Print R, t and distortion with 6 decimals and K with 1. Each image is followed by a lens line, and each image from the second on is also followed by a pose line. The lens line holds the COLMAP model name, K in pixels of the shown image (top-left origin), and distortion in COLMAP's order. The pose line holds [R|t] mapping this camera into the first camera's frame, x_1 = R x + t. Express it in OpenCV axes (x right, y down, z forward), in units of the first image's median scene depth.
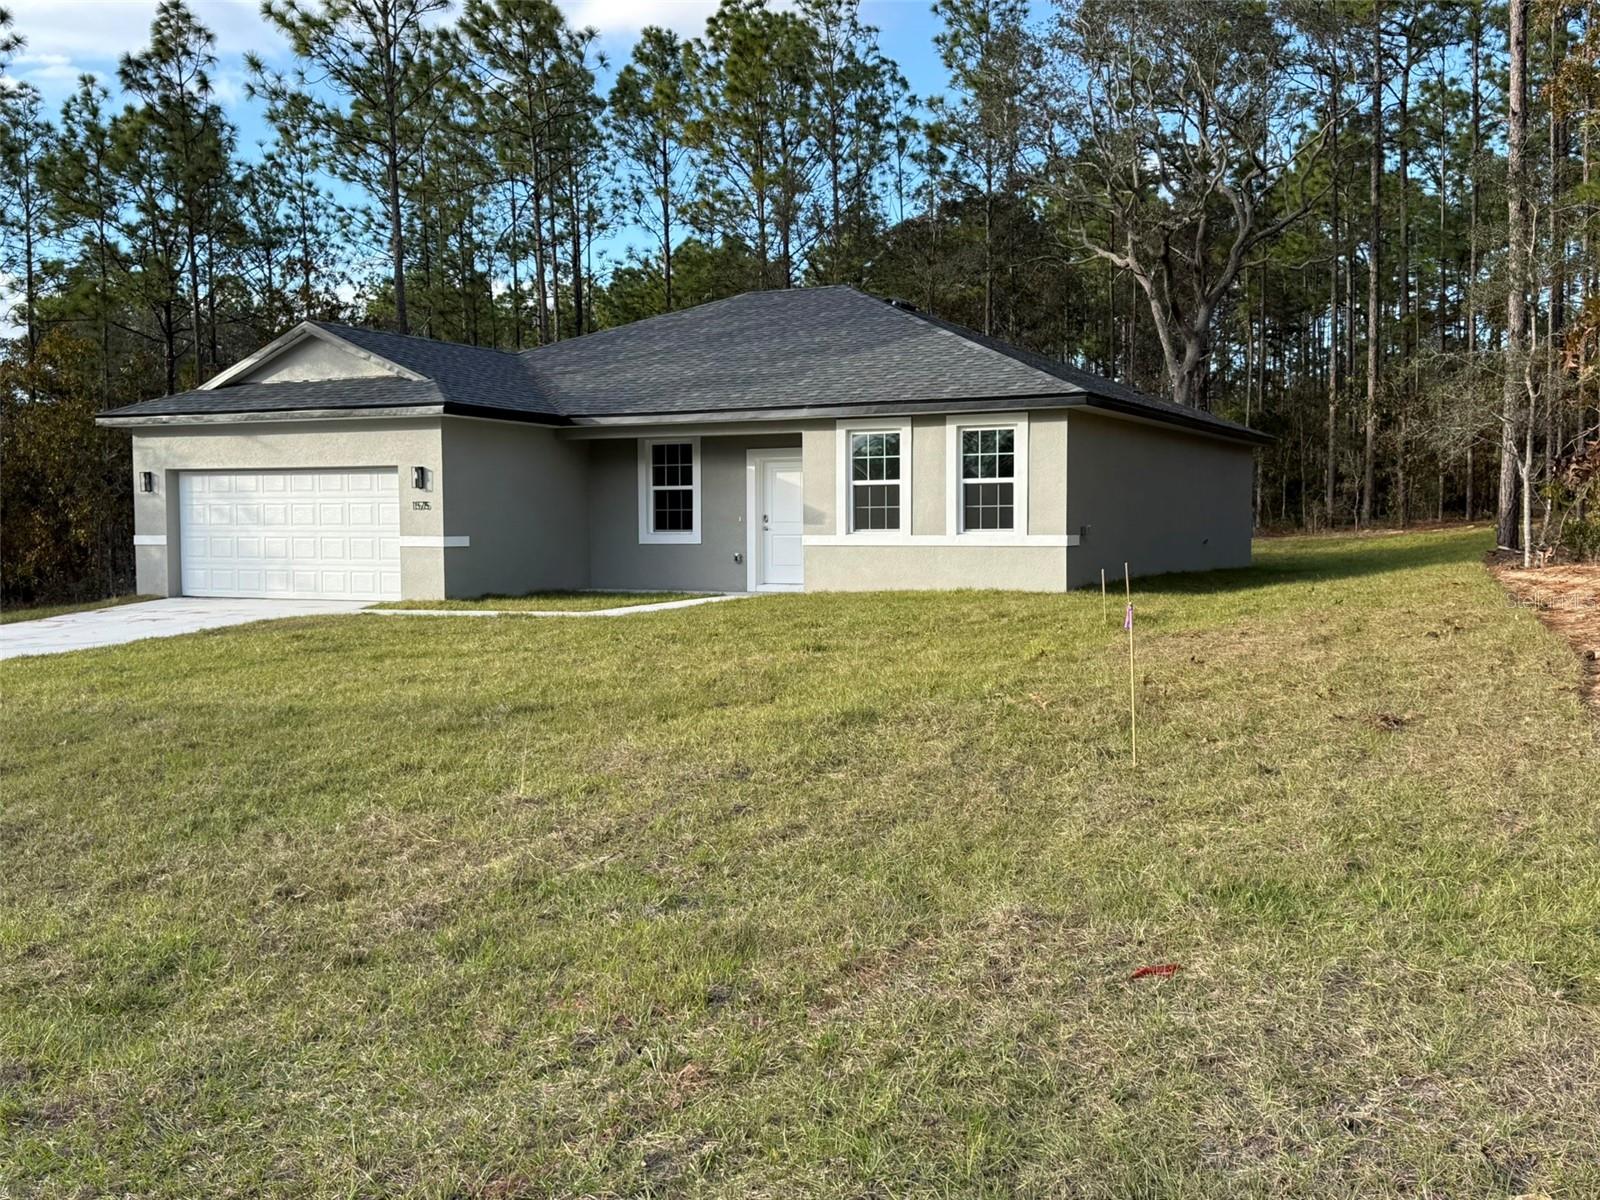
lens RADIAL K [[1695.9, 0, 800.0], [0, 1695.9, 600.0], [0, 0, 1]] dist [0.079685, -0.006937]
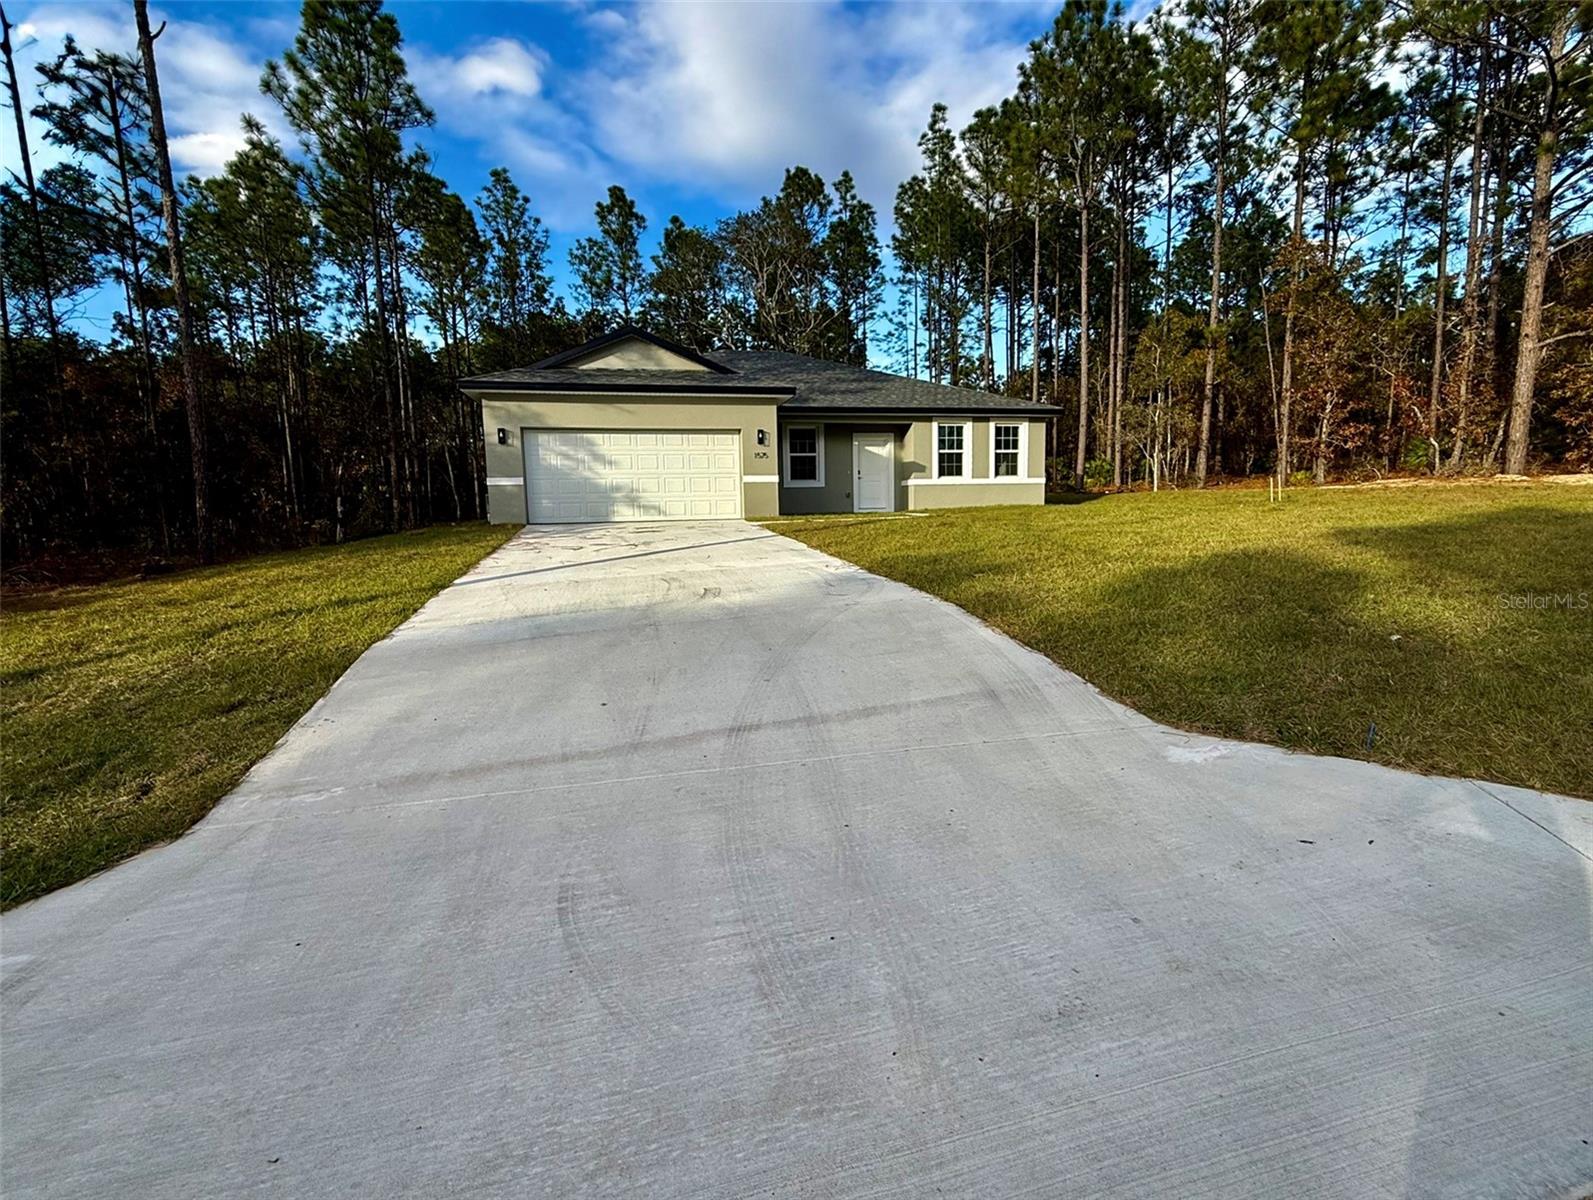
lens RADIAL K [[744.6, 0, 800.3], [0, 744.6, 597.8], [0, 0, 1]] dist [0.001441, -0.000072]
pose [[0.761958, -0.087225, 0.641726, -0.639575], [0.045977, 0.995674, 0.080743, 0.020190], [-0.645993, -0.032018, 0.762672, 0.456285]]
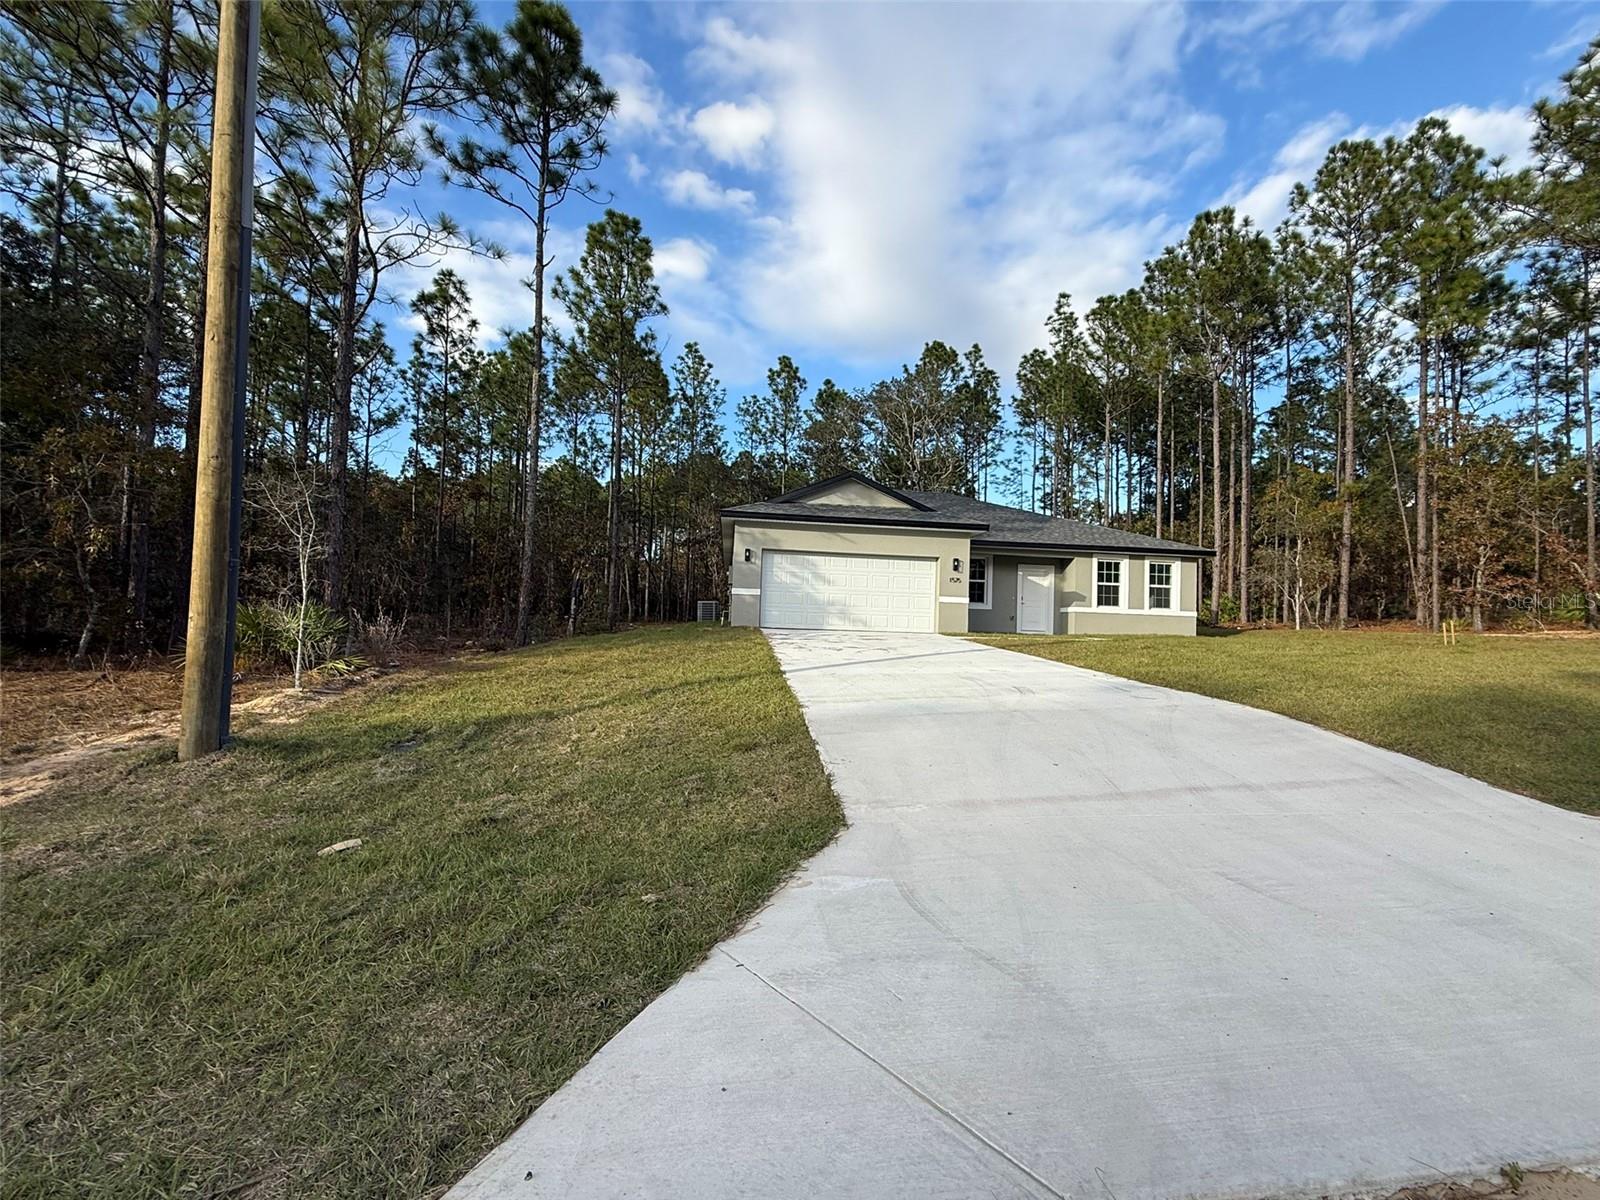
lens RADIAL K [[686.2, 0, 800.0], [0, 686.2, 600.0], [0, 0, 1]] dist [0.000467, 0.000429]
pose [[0.837208, 0.053767, 0.544236, -0.753879], [-0.013574, 0.996892, -0.077605, 0.024058], [-0.546717, 0.057584, 0.835335, 0.482892]]
